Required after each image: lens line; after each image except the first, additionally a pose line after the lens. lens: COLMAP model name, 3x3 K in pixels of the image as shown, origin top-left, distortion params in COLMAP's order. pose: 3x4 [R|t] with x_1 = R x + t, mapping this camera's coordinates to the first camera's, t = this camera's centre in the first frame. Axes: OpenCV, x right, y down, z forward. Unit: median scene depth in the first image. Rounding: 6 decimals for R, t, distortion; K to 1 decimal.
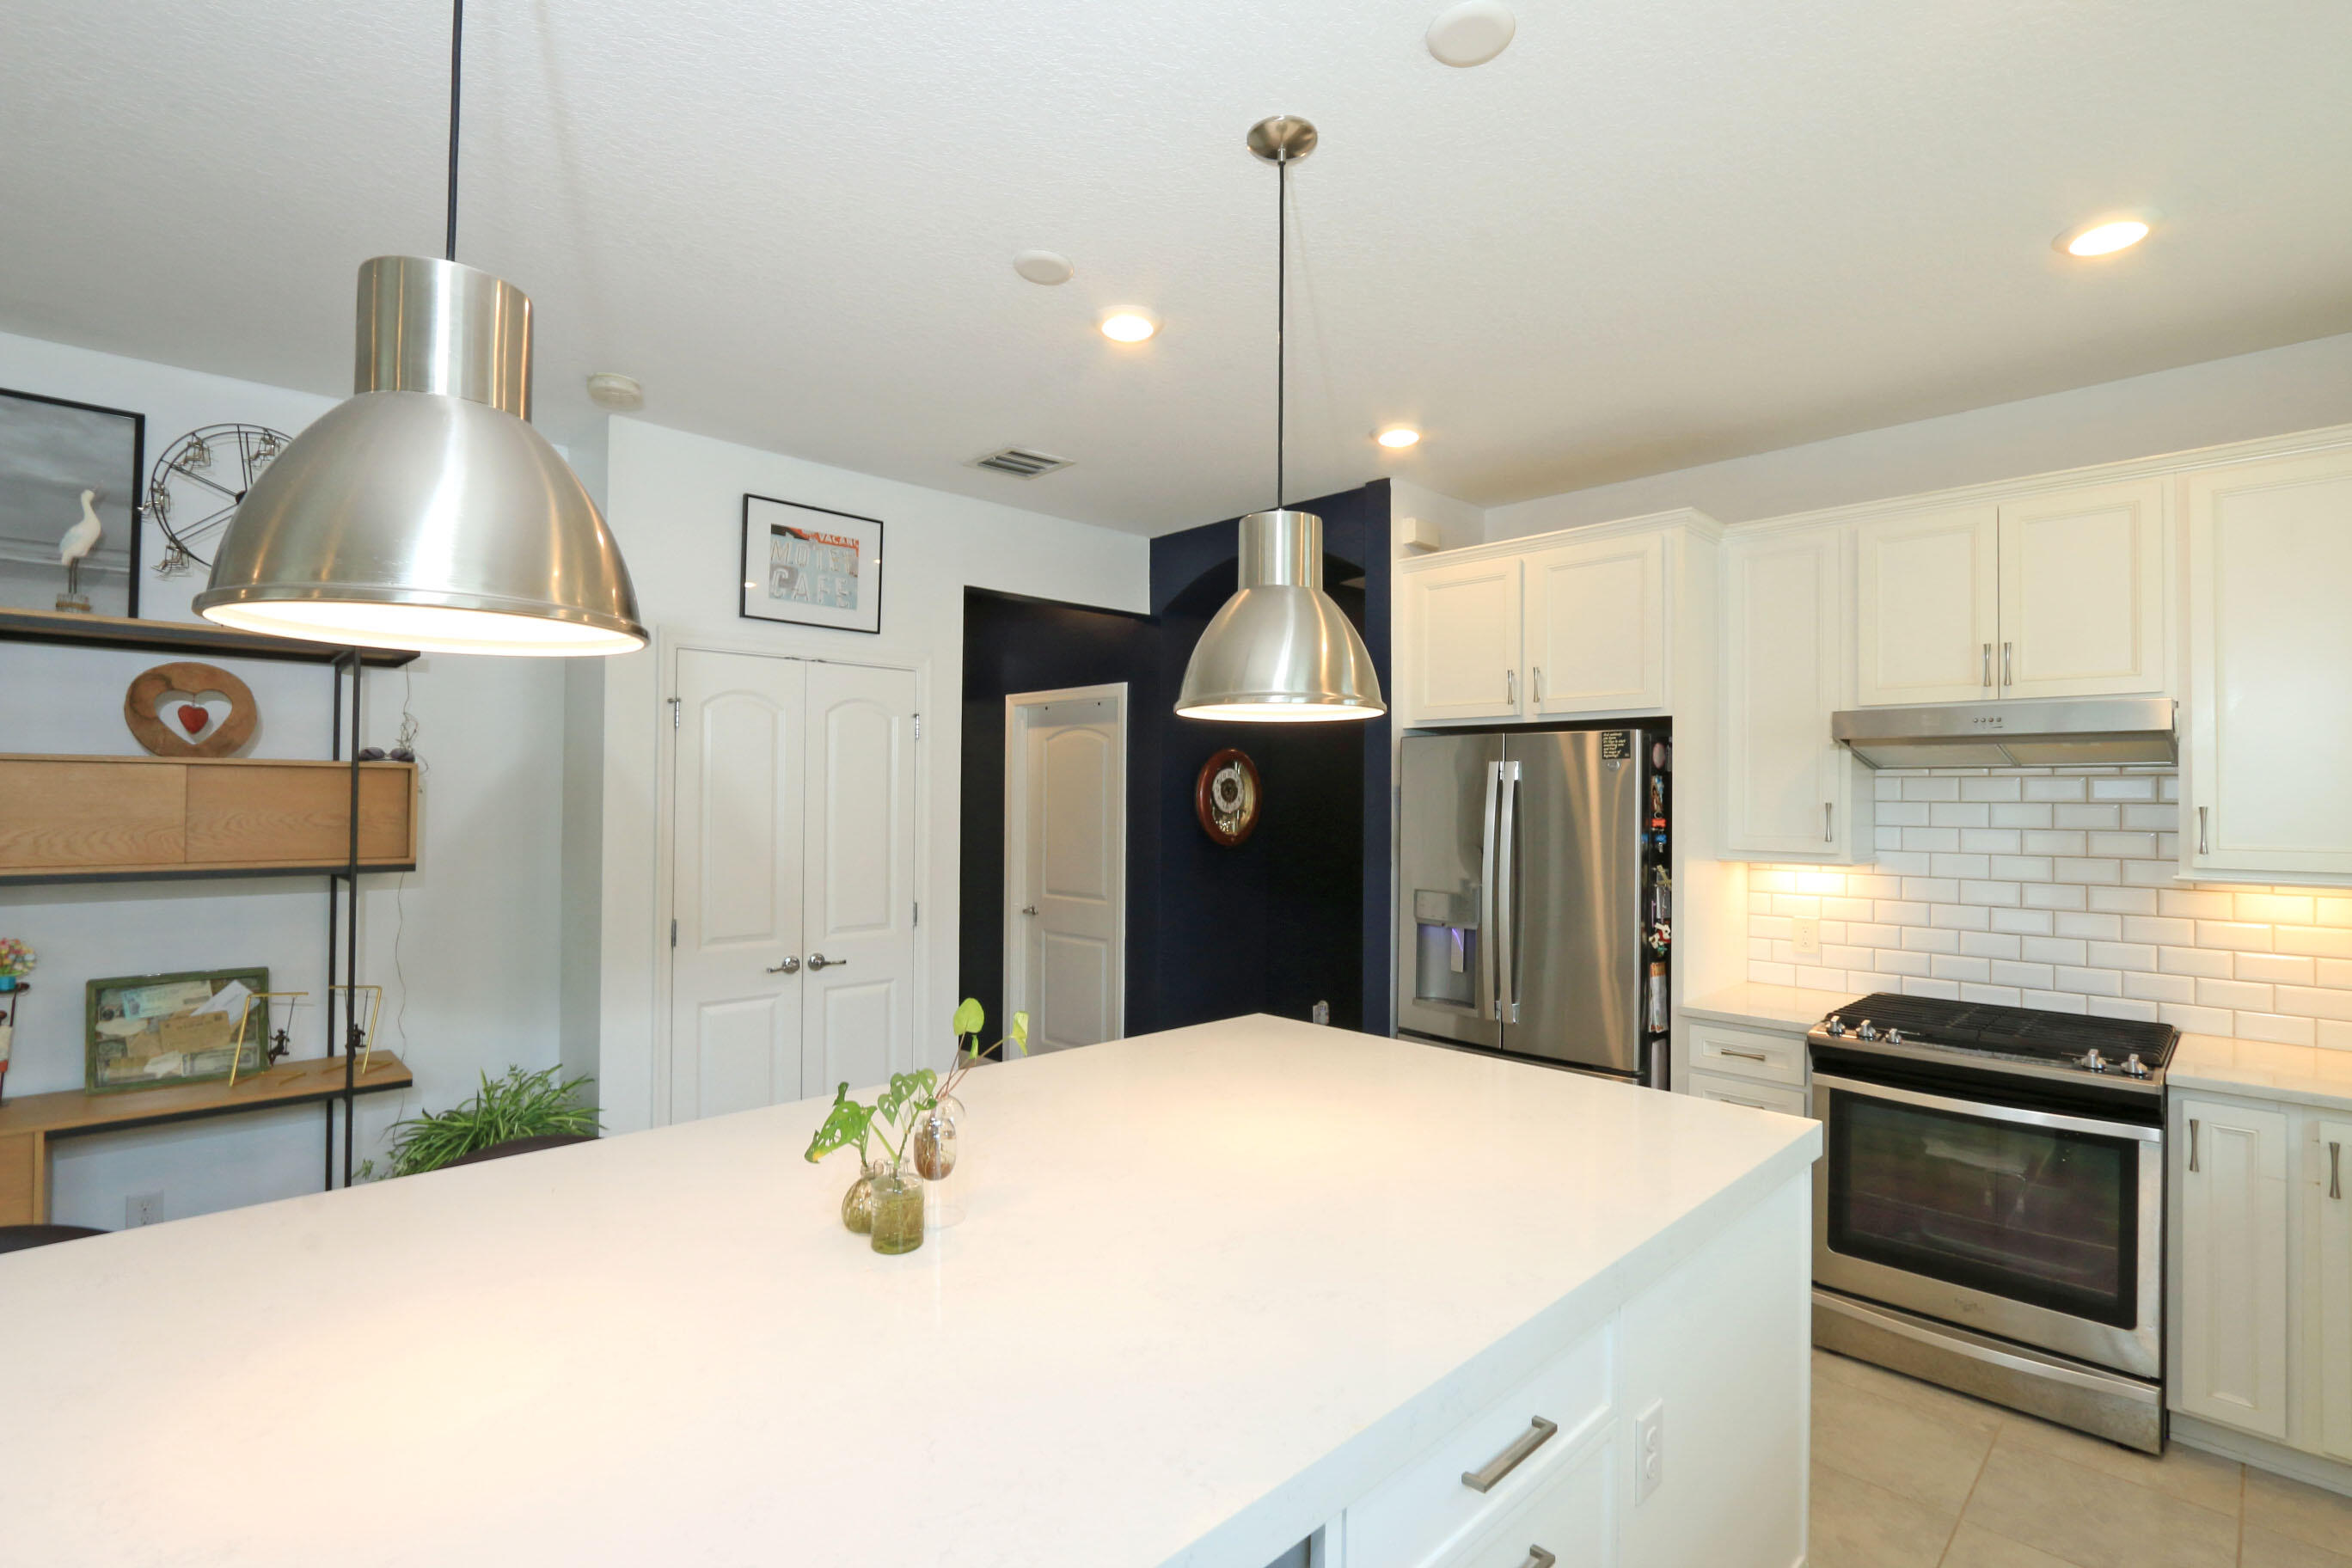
lens RADIAL K [[1078.5, 0, 1186.1], [0, 1078.5, 785.1], [0, 0, 1]] dist [-0.021202, 0.004649]
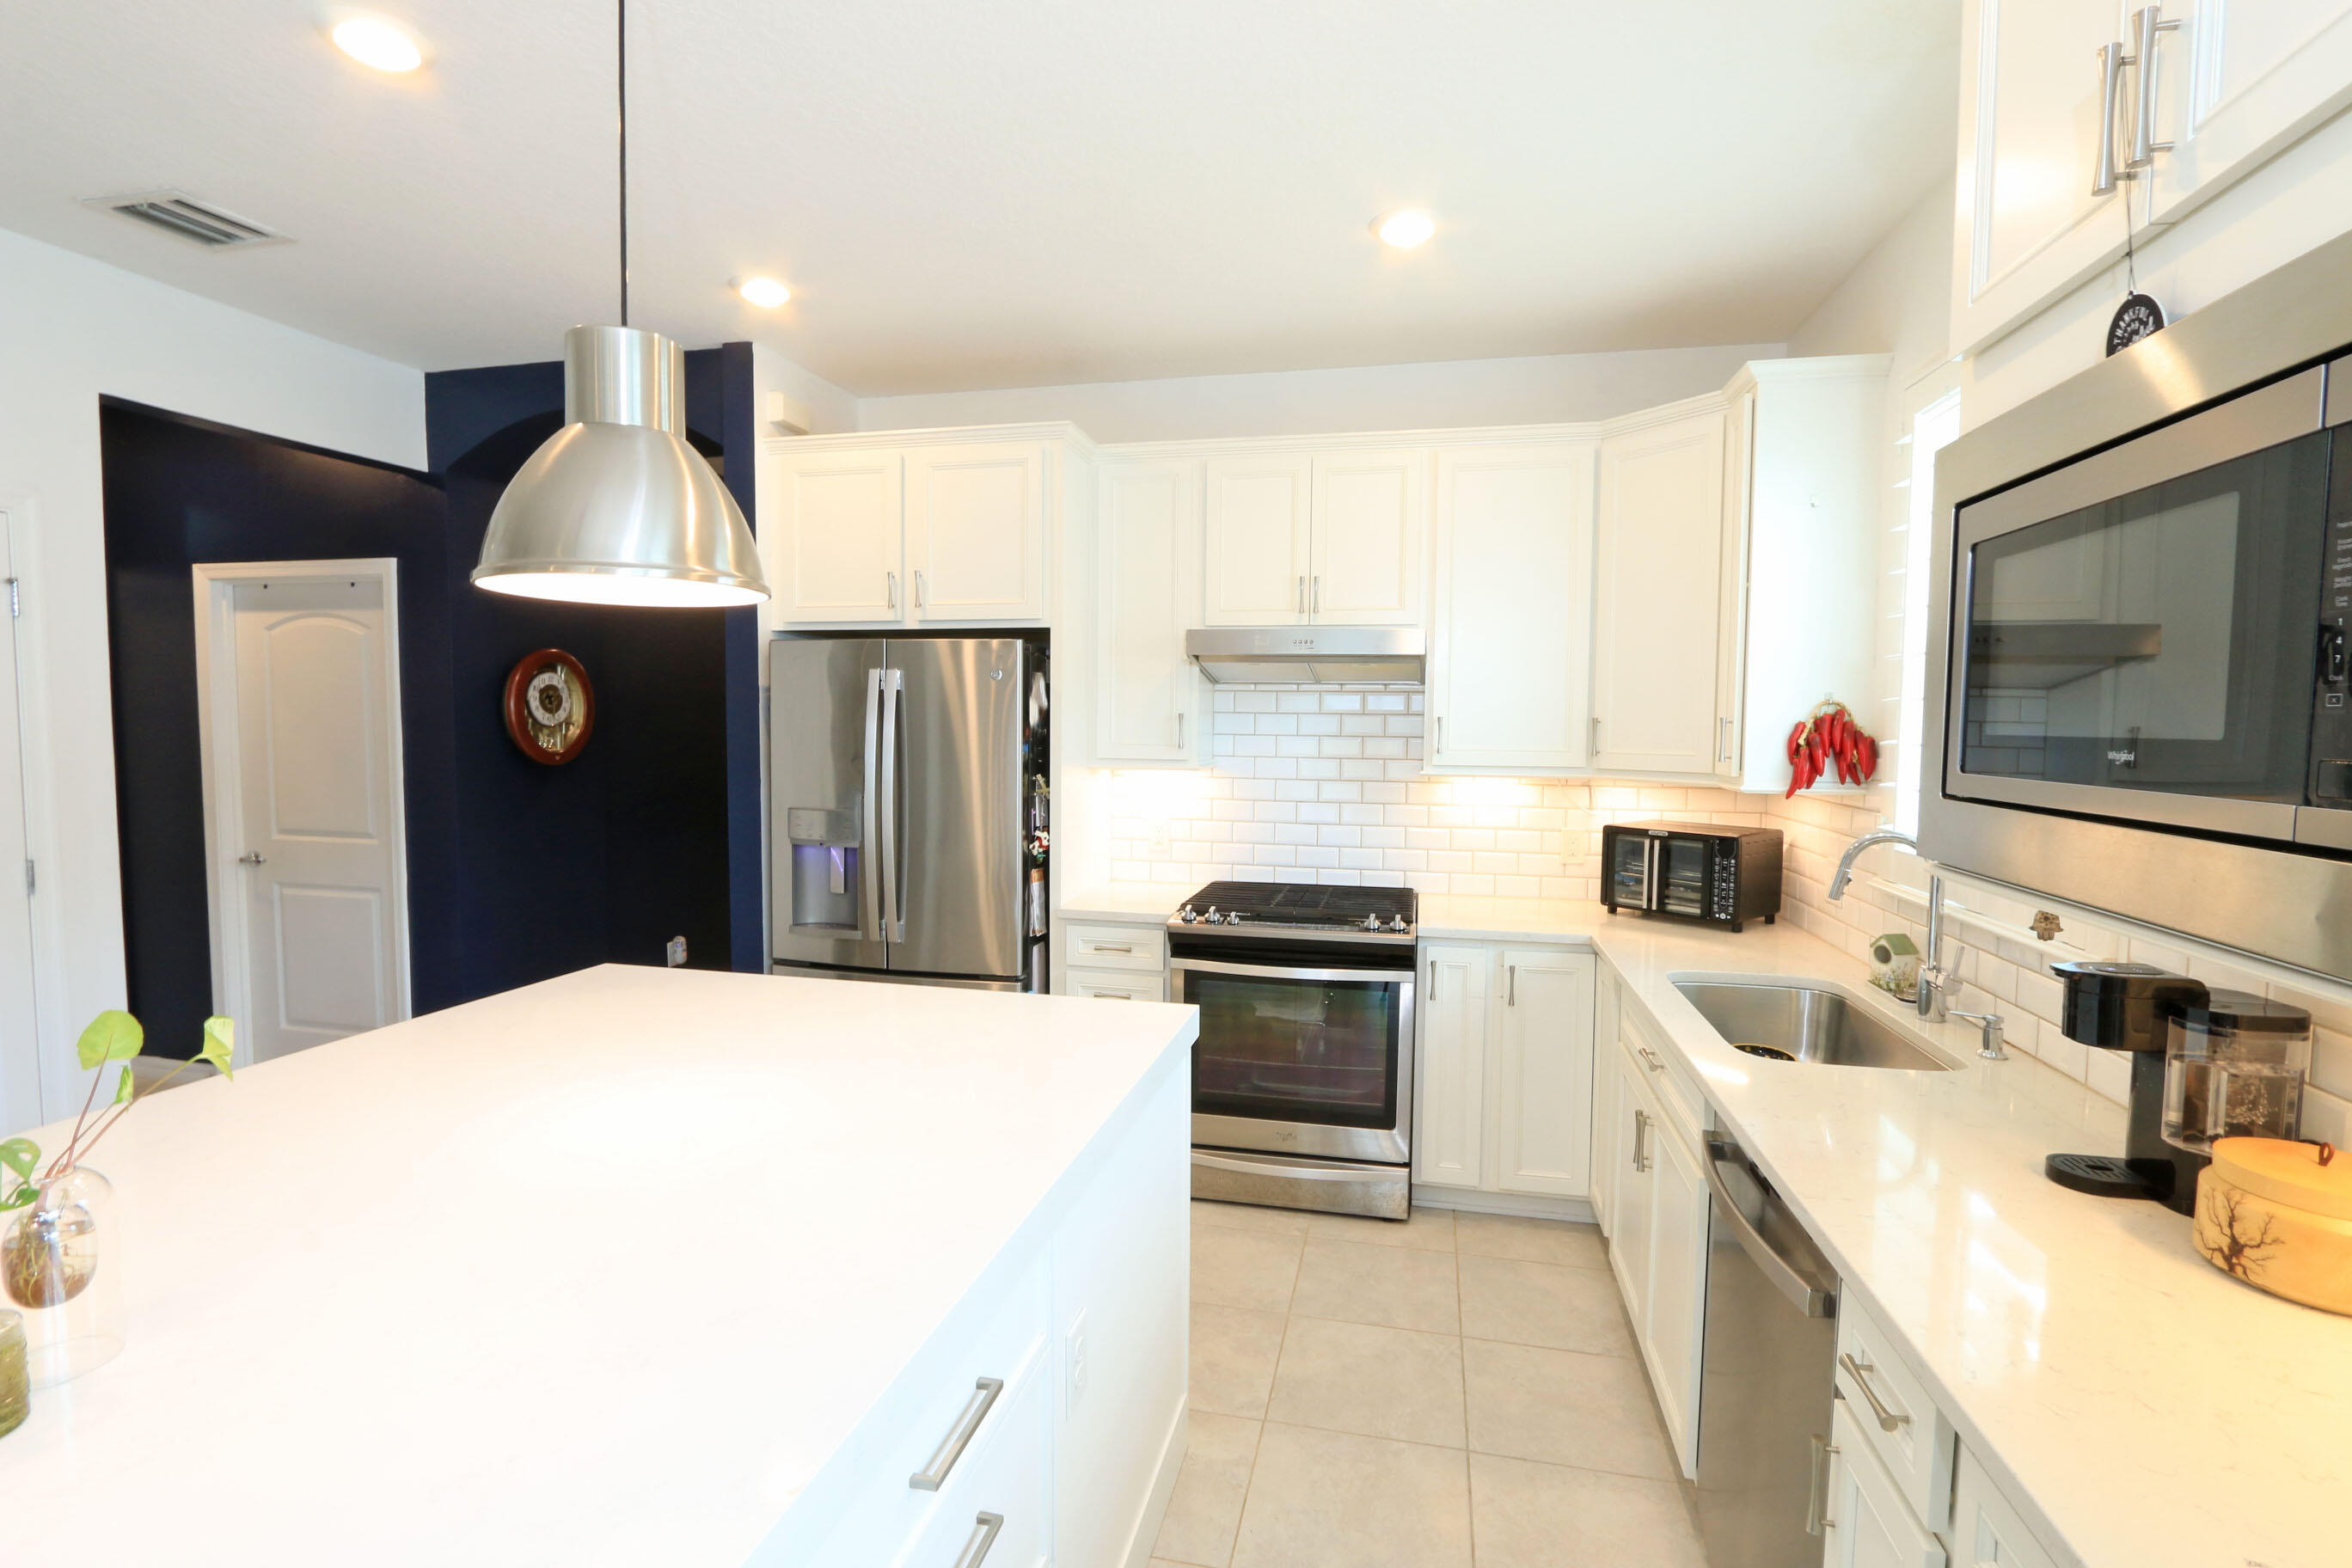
lens RADIAL K [[1078.5, 0, 1182.1], [0, 1078.5, 787.0], [0, 0, 1]] dist [-0.021202, 0.004649]
pose [[0.839508, -0.034144, 0.542273, -0.002459], [-0.009616, 0.996934, 0.077659, 0.006174], [-0.543262, -0.070410, 0.836606, 0.072210]]
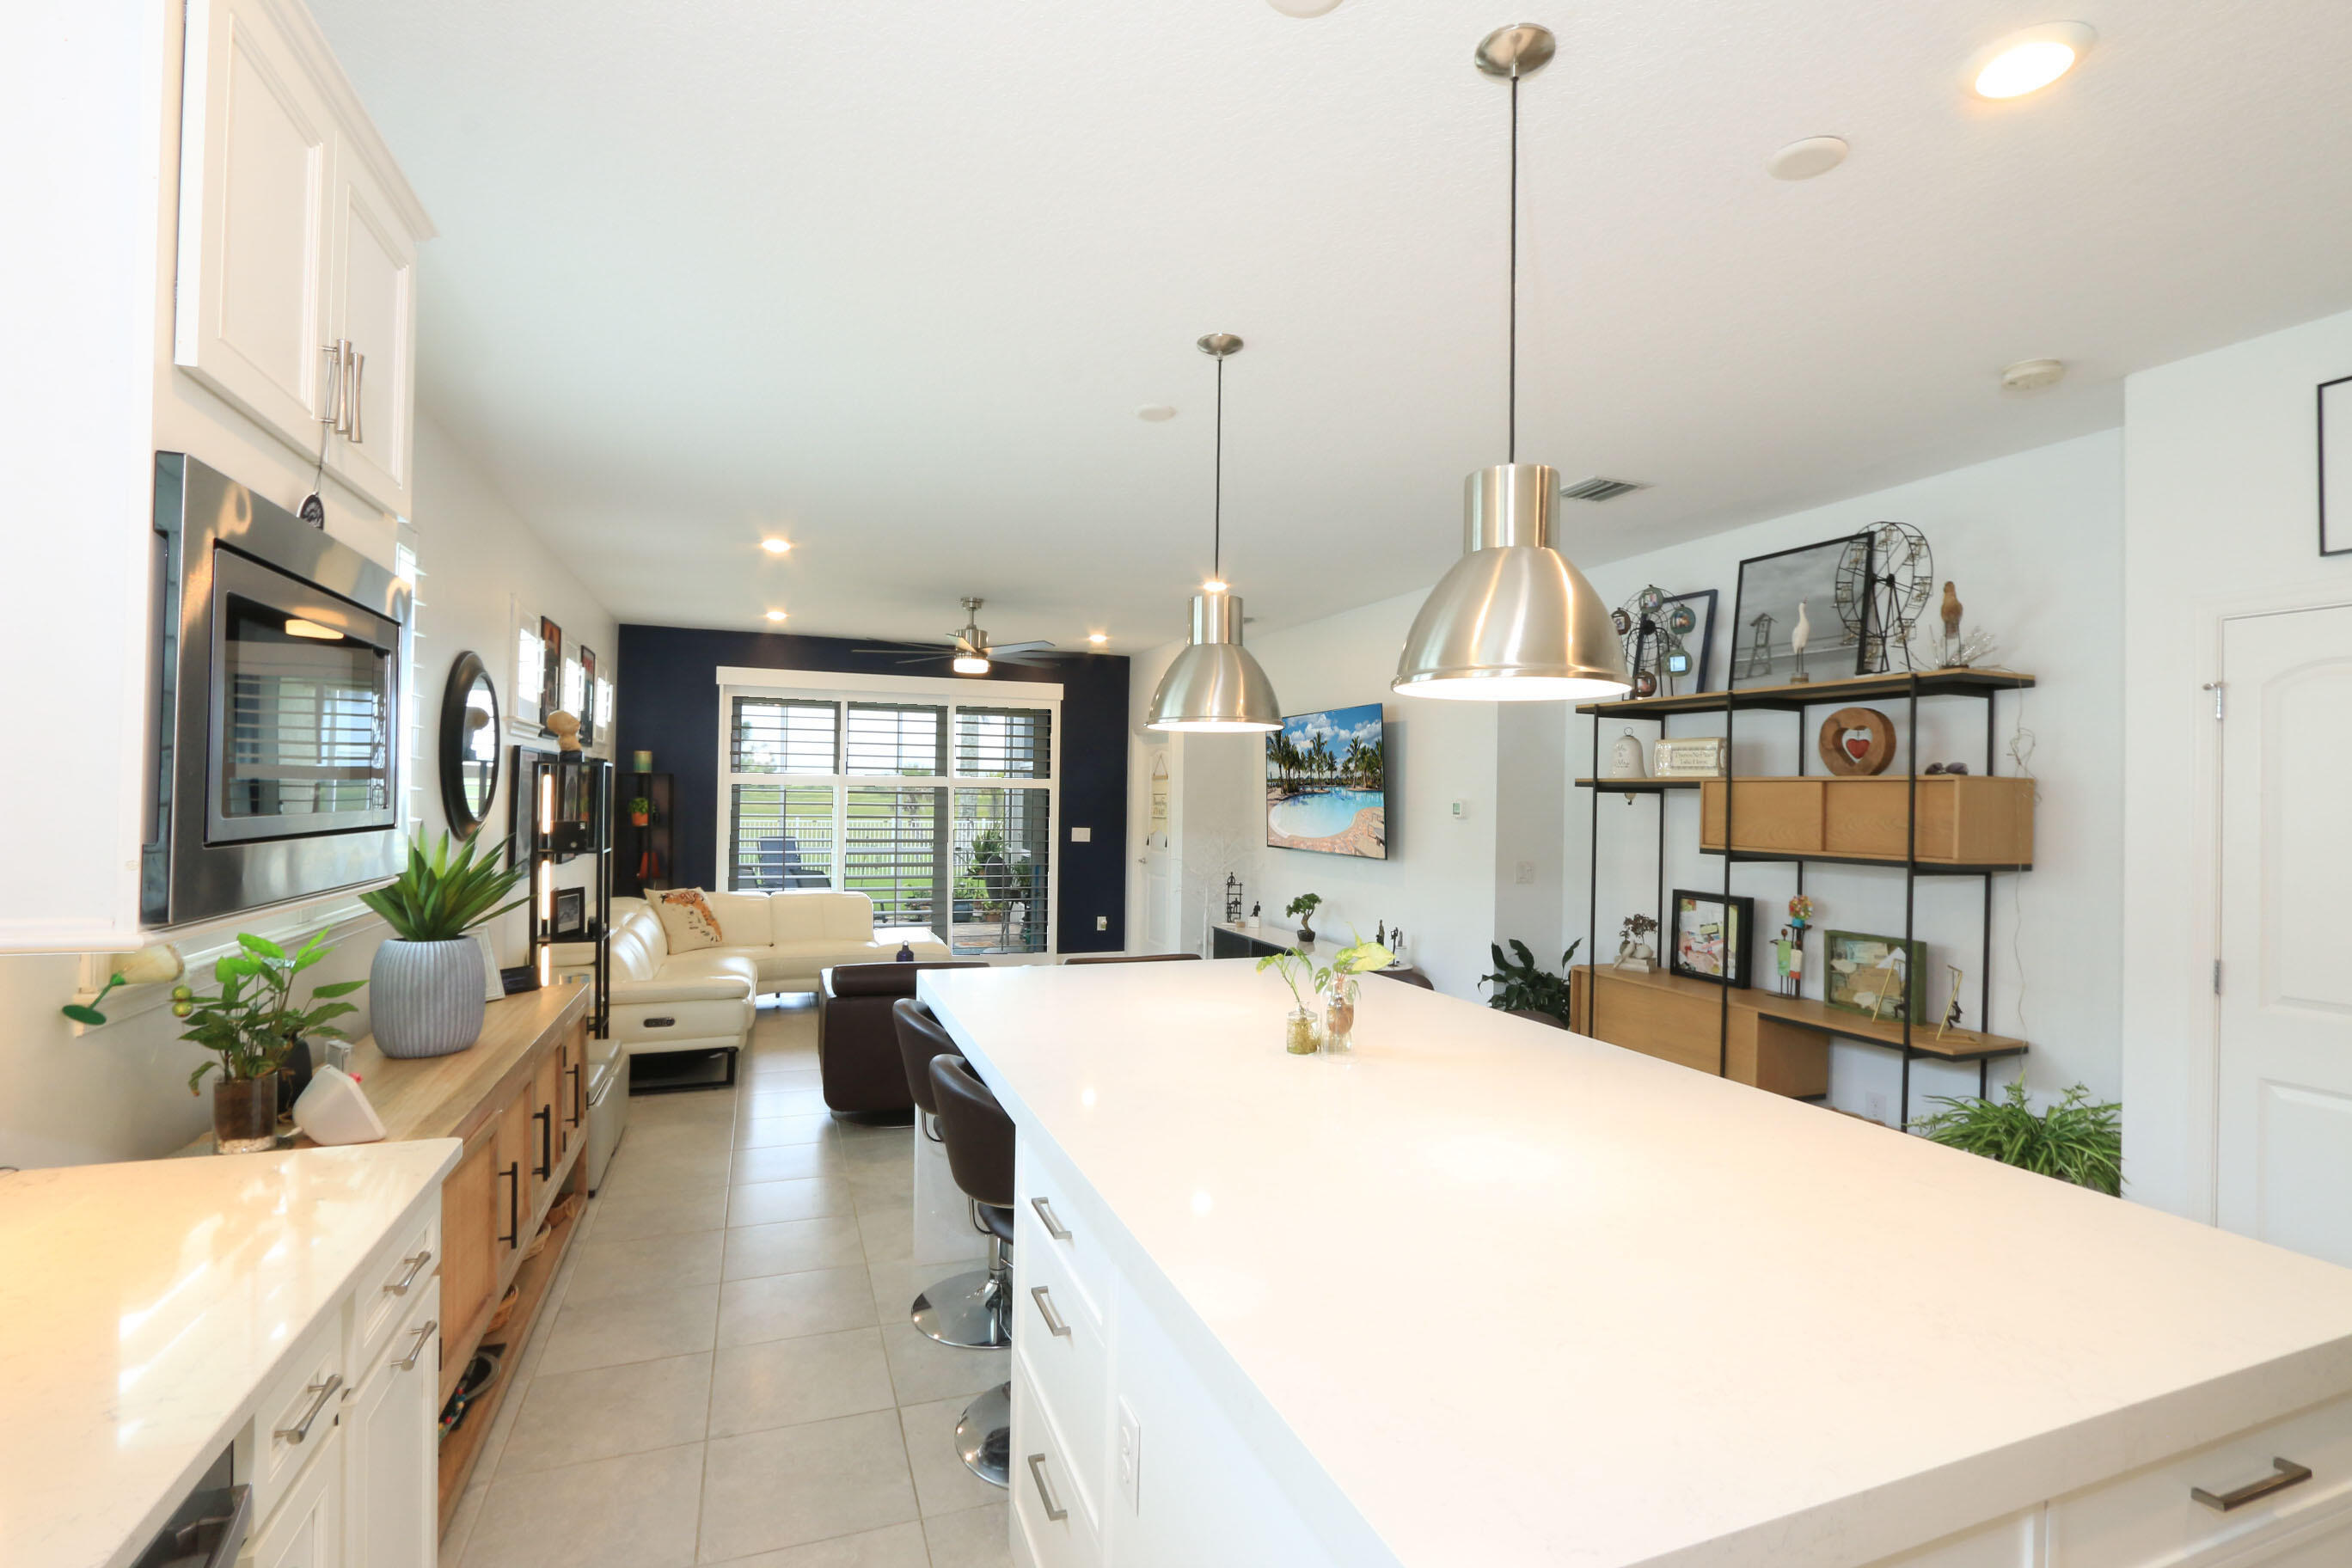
lens RADIAL K [[1078.5, 0, 1180.4], [0, 1078.5, 784.3], [0, 0, 1]] dist [-0.021202, 0.004649]
pose [[-0.389858, -0.022466, -0.920601, 0.635067], [-0.006677, 0.999745, -0.021570, 0.019256], [0.920851, -0.002263, -0.389909, 0.686001]]
